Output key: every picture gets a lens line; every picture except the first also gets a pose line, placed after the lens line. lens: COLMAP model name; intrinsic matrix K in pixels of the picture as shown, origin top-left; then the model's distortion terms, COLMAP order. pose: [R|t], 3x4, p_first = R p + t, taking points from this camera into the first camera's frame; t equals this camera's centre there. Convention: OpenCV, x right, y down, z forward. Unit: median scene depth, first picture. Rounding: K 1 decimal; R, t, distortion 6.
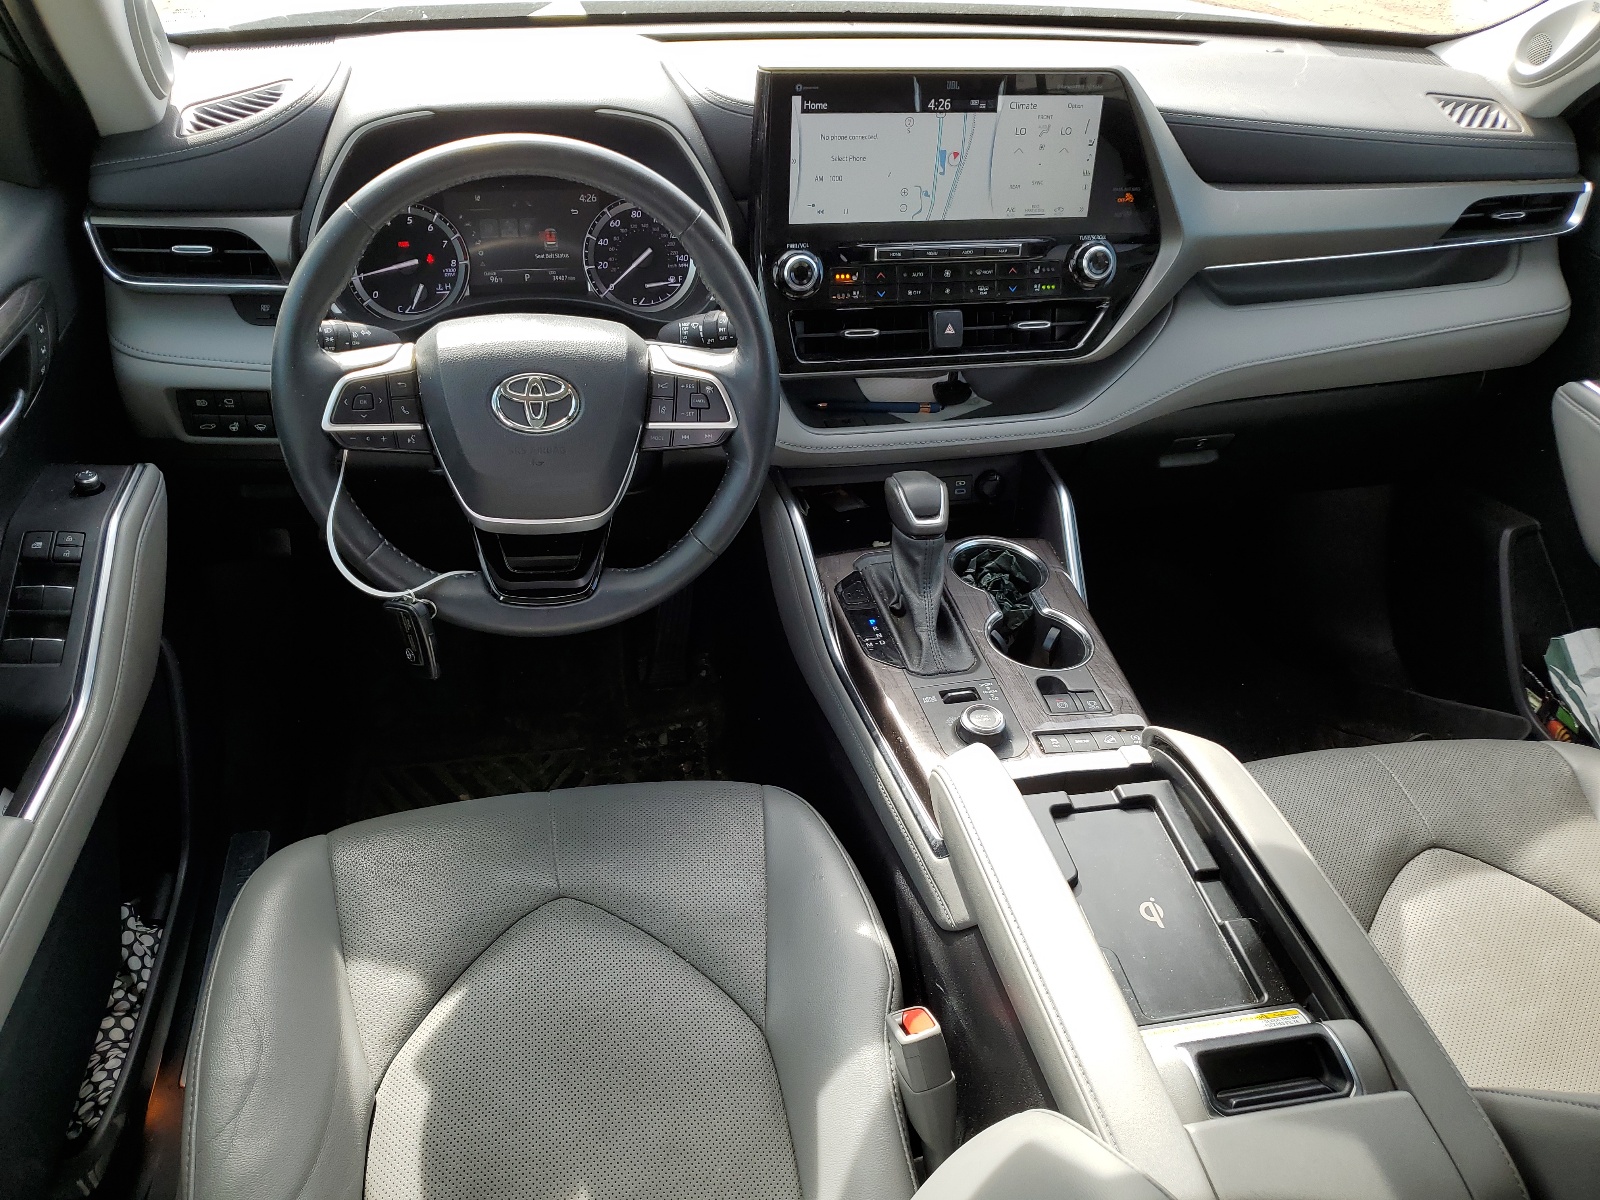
lens RADIAL K [[1215.9, 0, 793.6], [0, 1215.9, 603.4], [0, 0, 1]] dist [-0.011868, -0.002281]
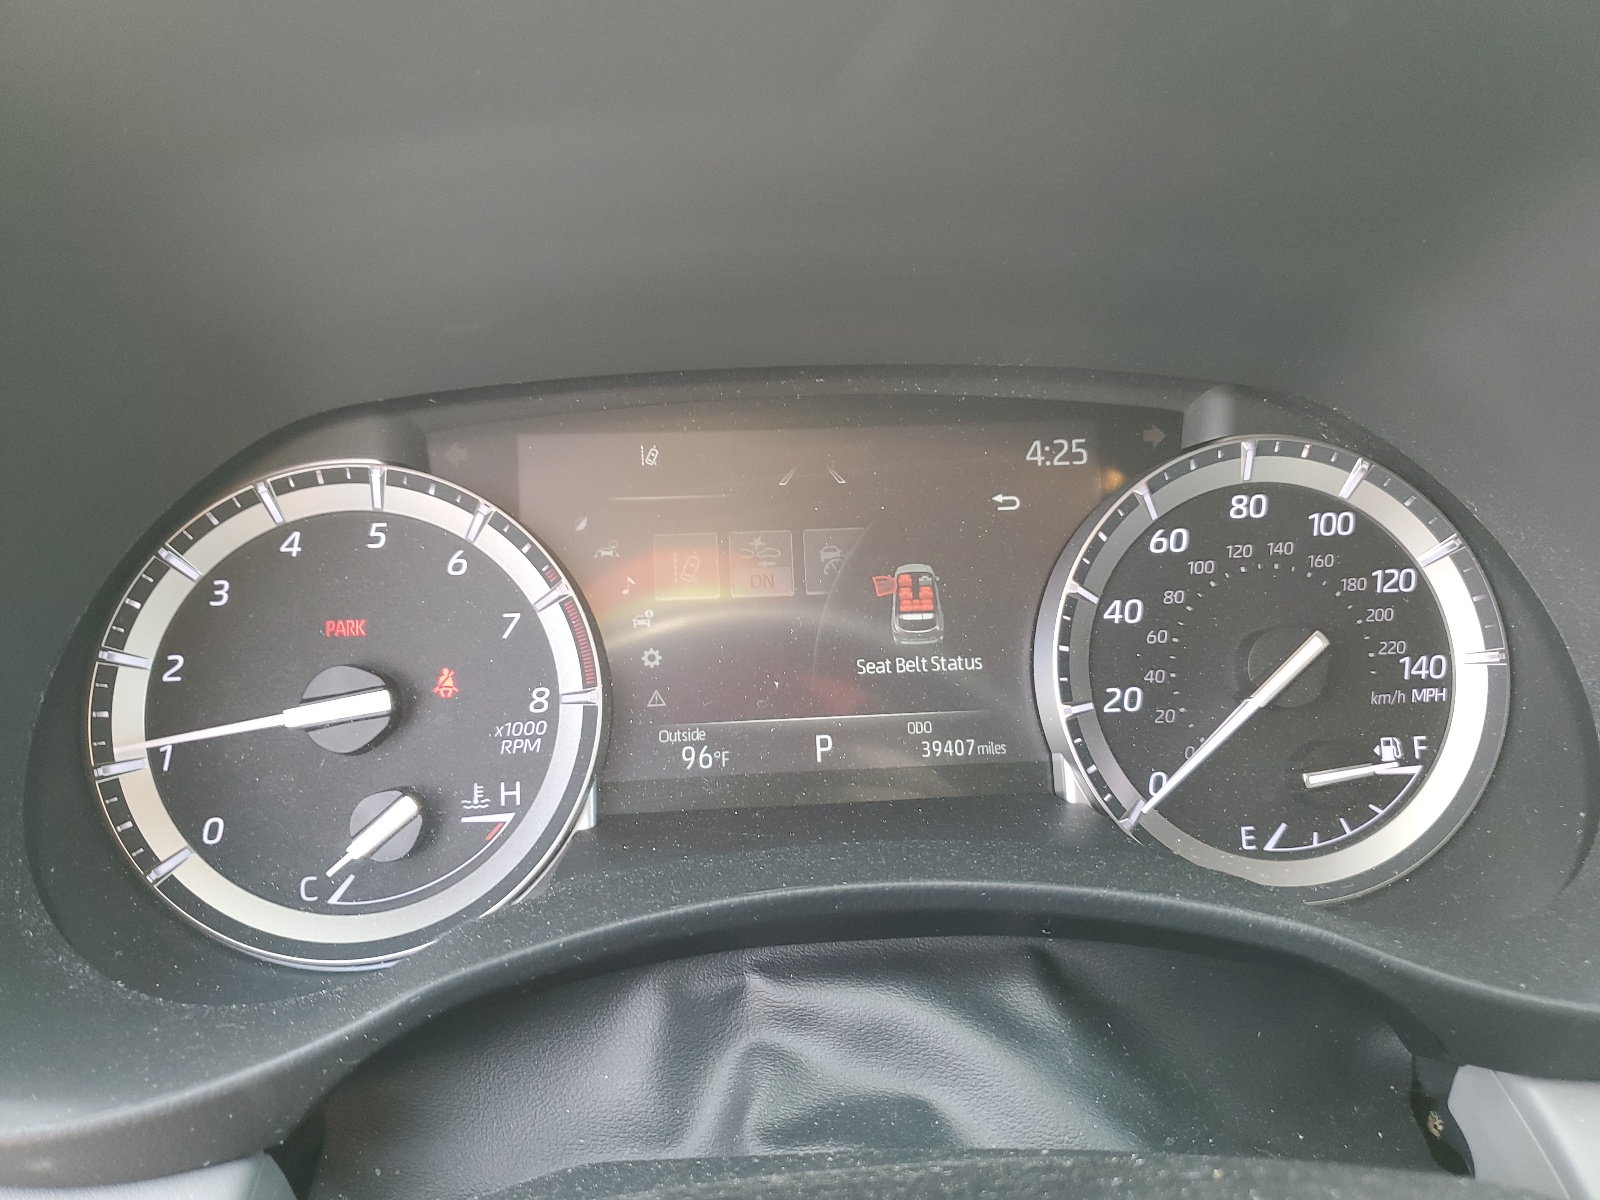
lens RADIAL K [[1215.9, 0, 802.1], [0, 1215.9, 601.6], [0, 0, 1]] dist [-0.011868, -0.002281]
pose [[0.994666, -0.015546, -0.101968, -0.198190], [-0.016151, 0.952907, -0.302832, -0.221607], [0.101874, 0.302863, 0.947574, 0.752156]]
